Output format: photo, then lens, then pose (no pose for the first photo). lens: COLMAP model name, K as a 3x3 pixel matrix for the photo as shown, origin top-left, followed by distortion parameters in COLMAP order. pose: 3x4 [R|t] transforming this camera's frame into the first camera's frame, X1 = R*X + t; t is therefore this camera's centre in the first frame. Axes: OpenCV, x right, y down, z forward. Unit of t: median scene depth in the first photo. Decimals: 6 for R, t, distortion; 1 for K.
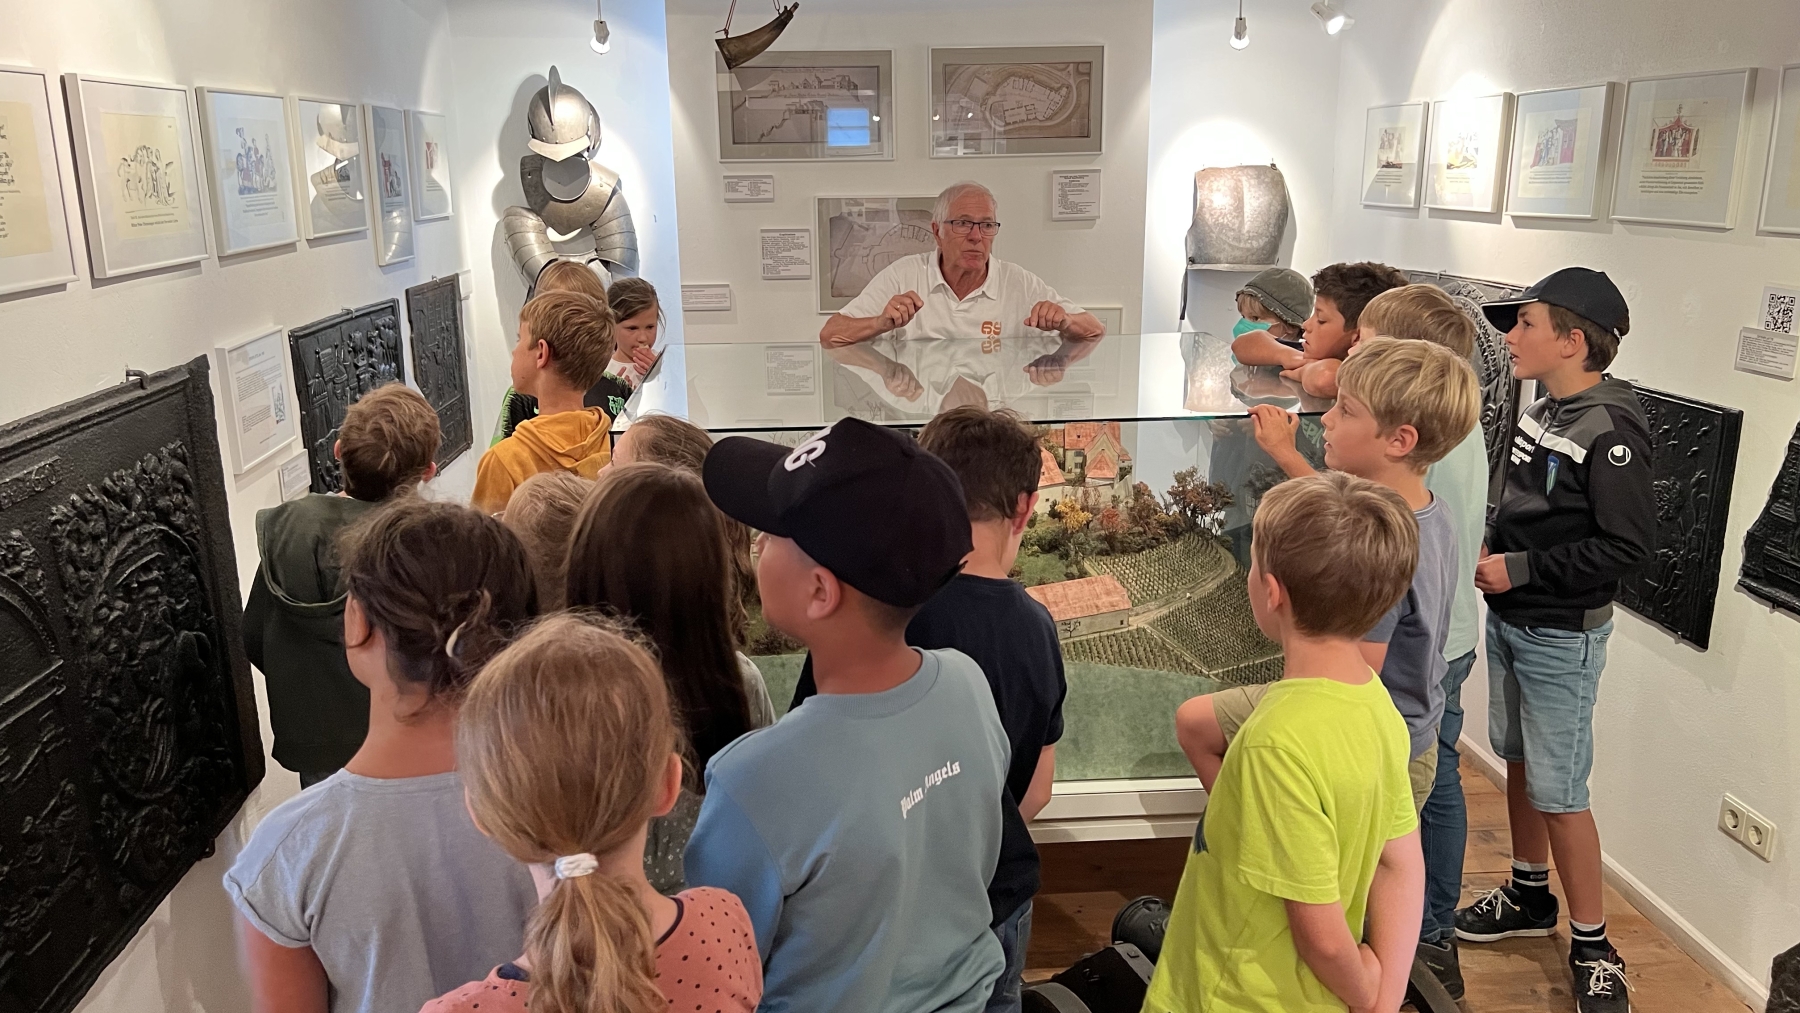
lens RADIAL K [[1357.5, 0, 892.8], [0, 1357.5, 526.1], [0, 0, 1]] dist [0.032612, -0.027460]
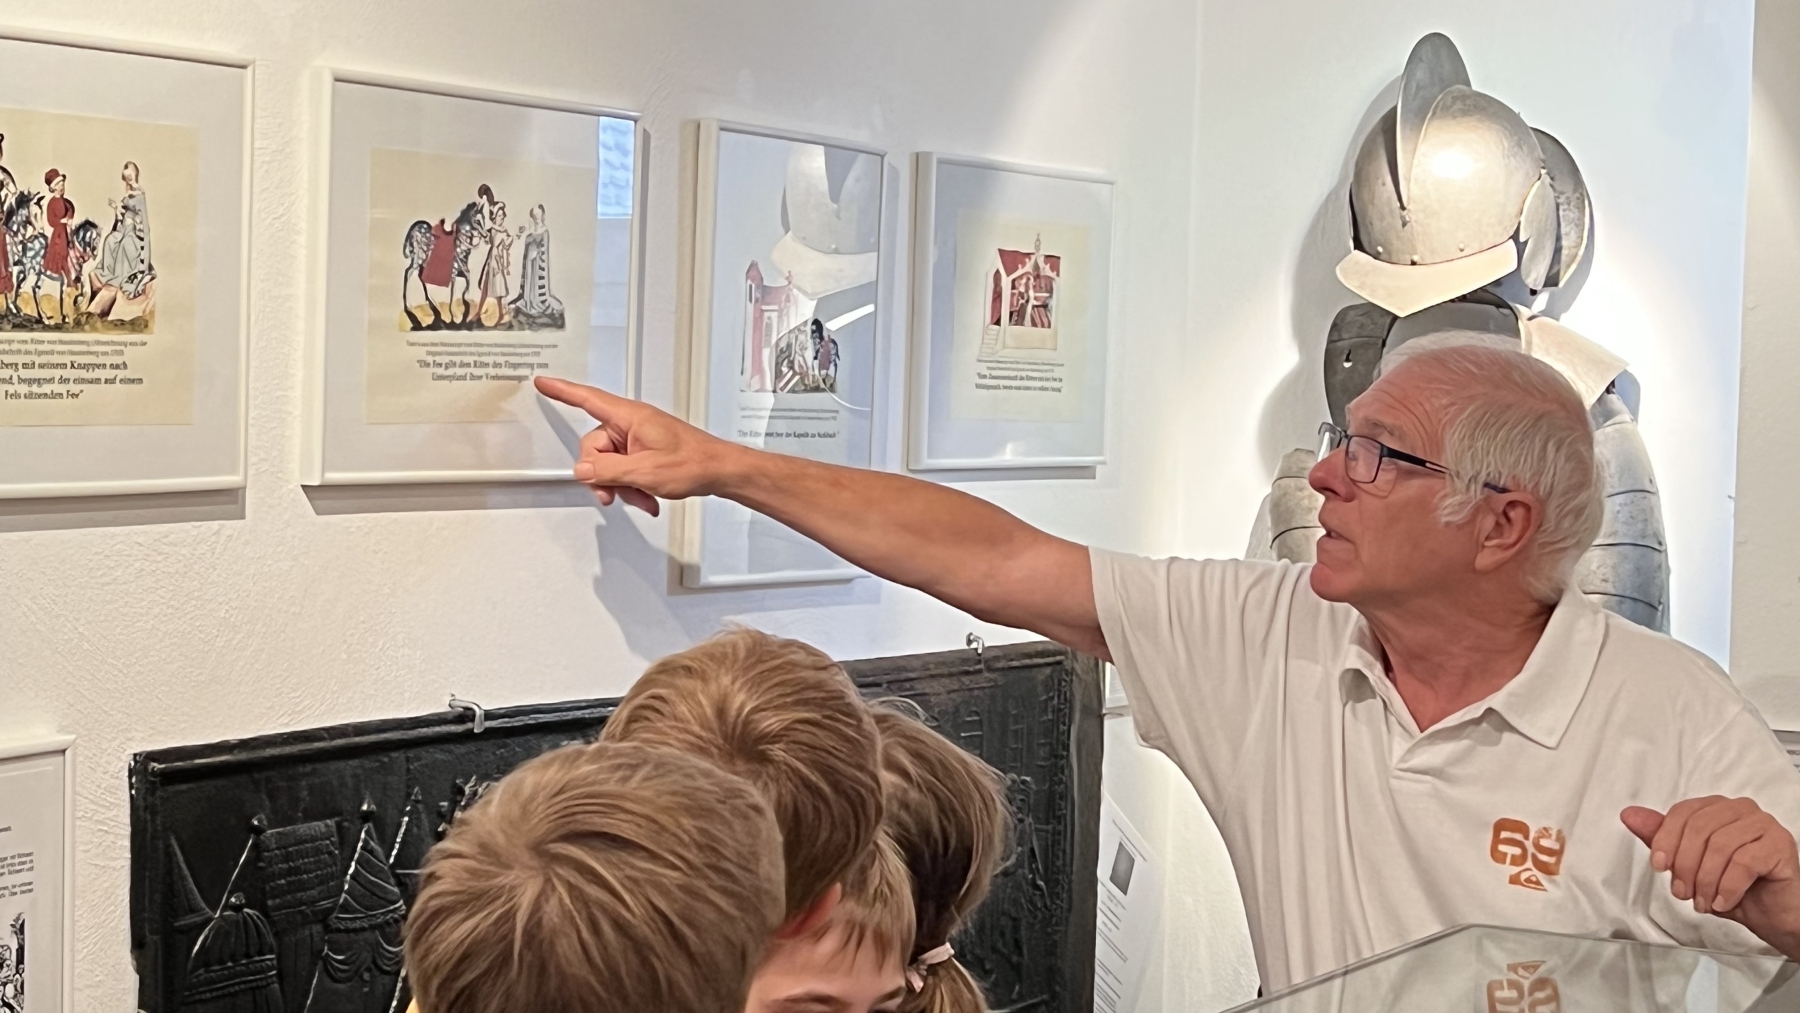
lens RADIAL K [[3393.9, 0, 898.0], [0, 3393.9, 503.1], [0, 0, 1]] dist [0.076687, 0.000000]
pose [[0.829350, 0.053188, -0.556193, 0.104734], [-0.179178, 0.968202, -0.174588, -0.064645], [0.529221, 0.244452, 0.812508, 0.299912]]
